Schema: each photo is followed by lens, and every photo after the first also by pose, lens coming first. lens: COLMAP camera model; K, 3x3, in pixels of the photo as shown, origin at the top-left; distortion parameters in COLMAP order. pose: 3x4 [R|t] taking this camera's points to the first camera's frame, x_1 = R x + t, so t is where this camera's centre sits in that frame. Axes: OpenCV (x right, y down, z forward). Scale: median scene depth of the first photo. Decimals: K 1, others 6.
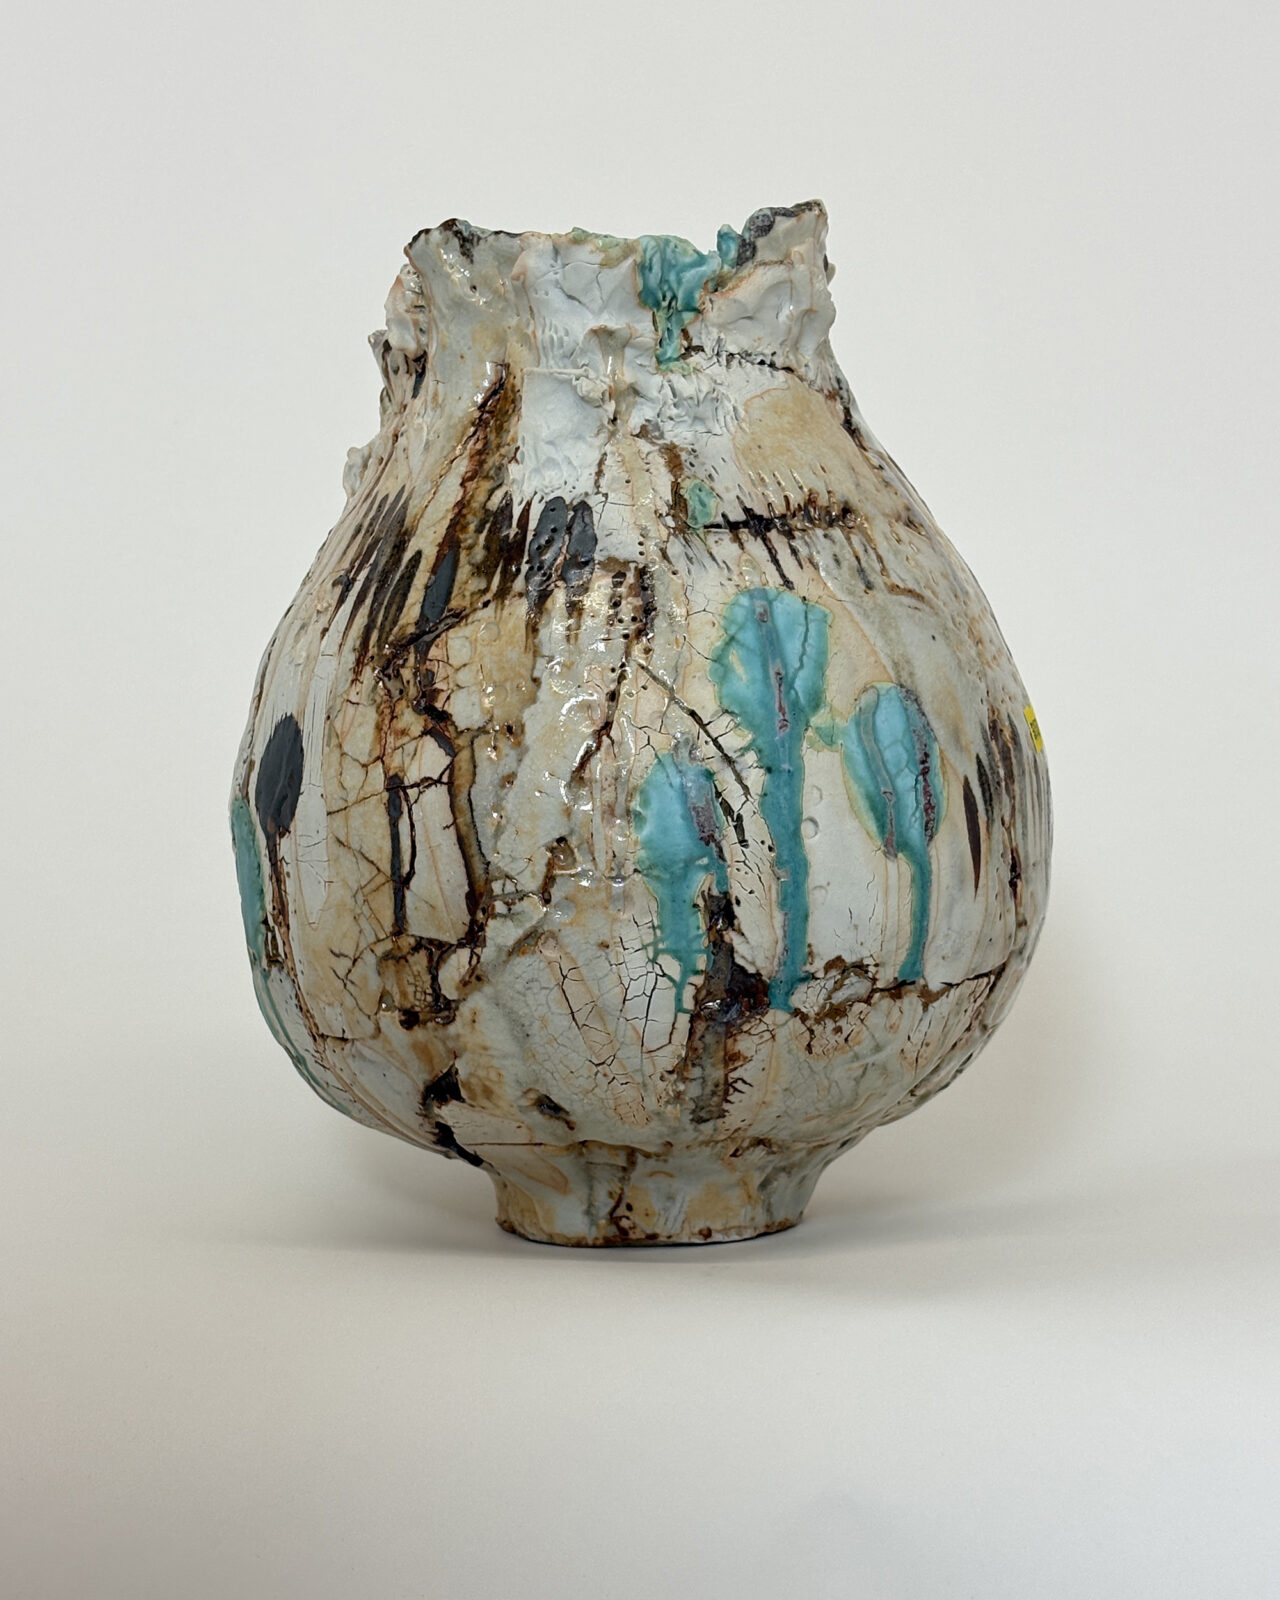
lens RADIAL K [[2838.5, 0, 640.0], [0, 2838.5, 800.0], [0, 0, 1]] dist [0.607965, -0.011124]
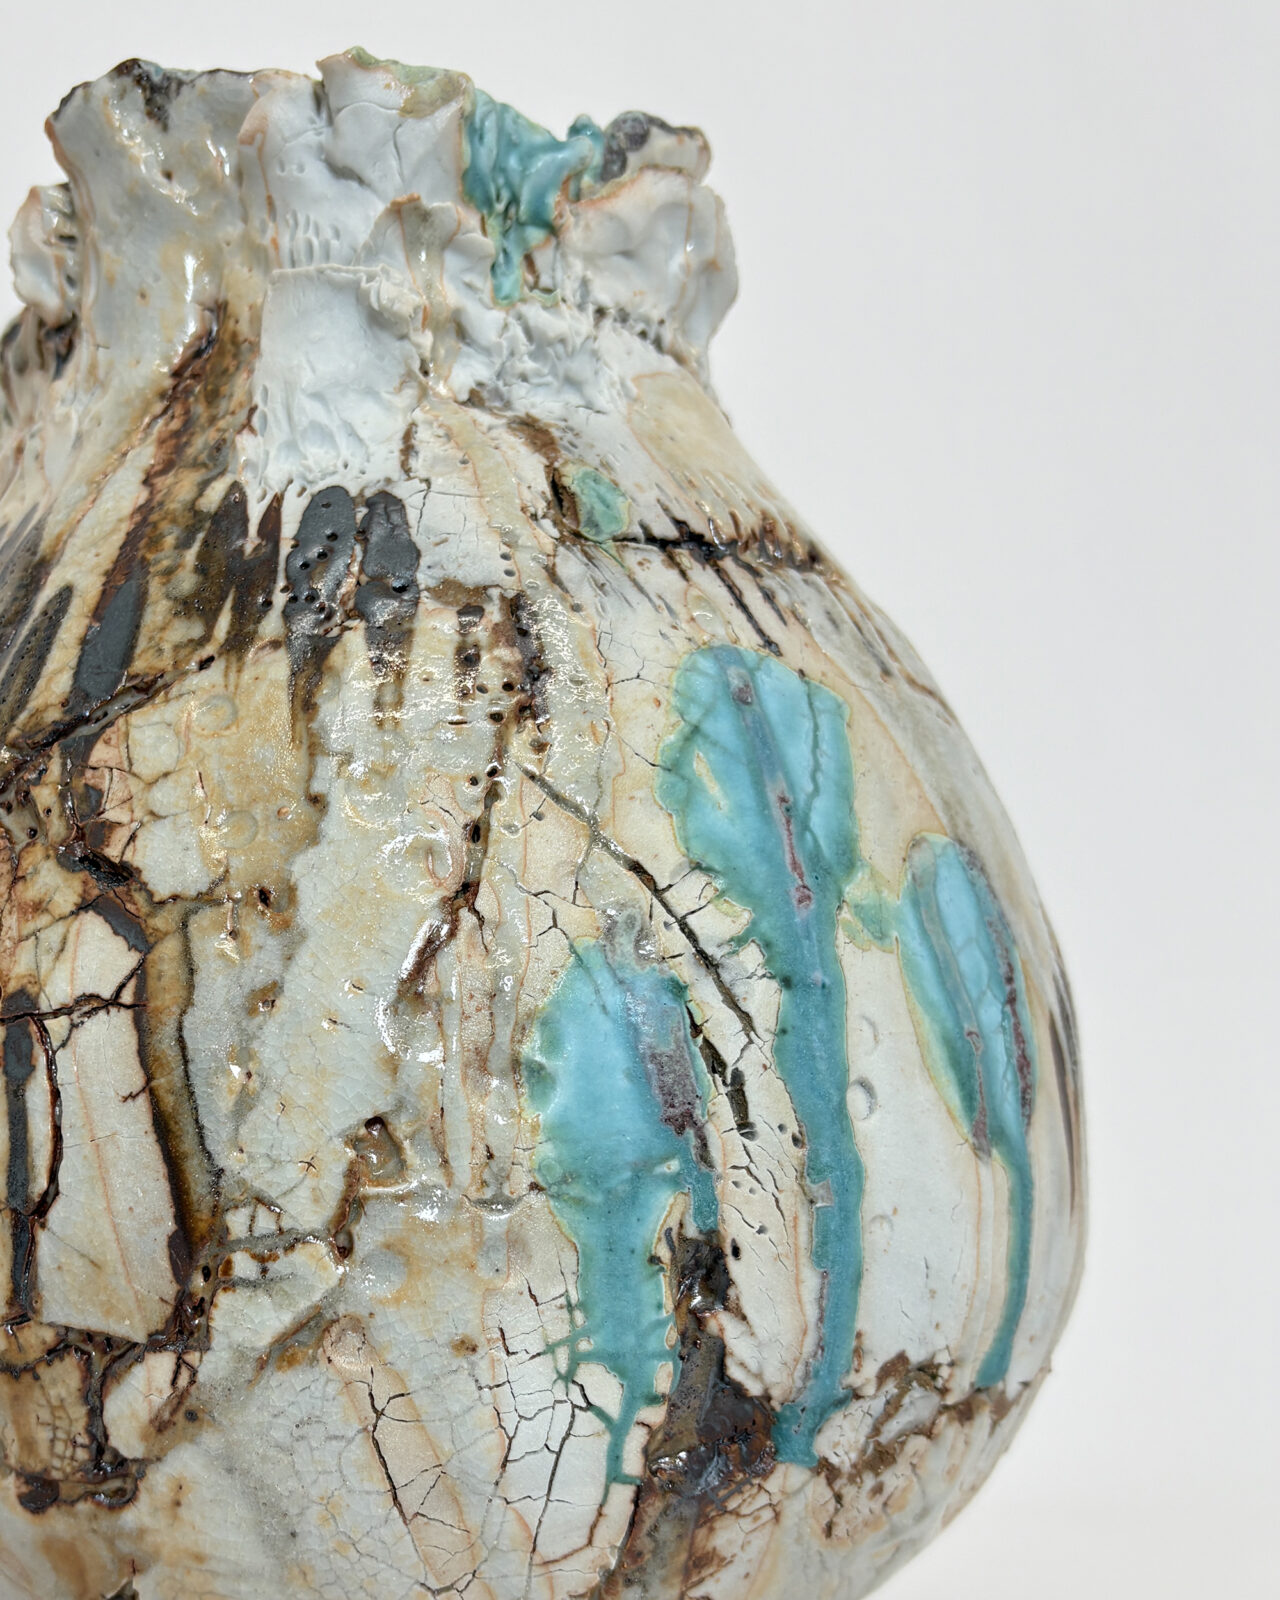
lens RADIAL K [[1727.1, 0, 417.1], [0, 1727.1, 977.9], [0, 0, 1]] dist [0.193416, -0.413178]
pose [[0.987159, 0.011458, 0.159328, -0.066212], [-0.000229, 0.997525, -0.070316, 0.009973], [-0.159740, 0.069376, 0.984718, 0.693885]]
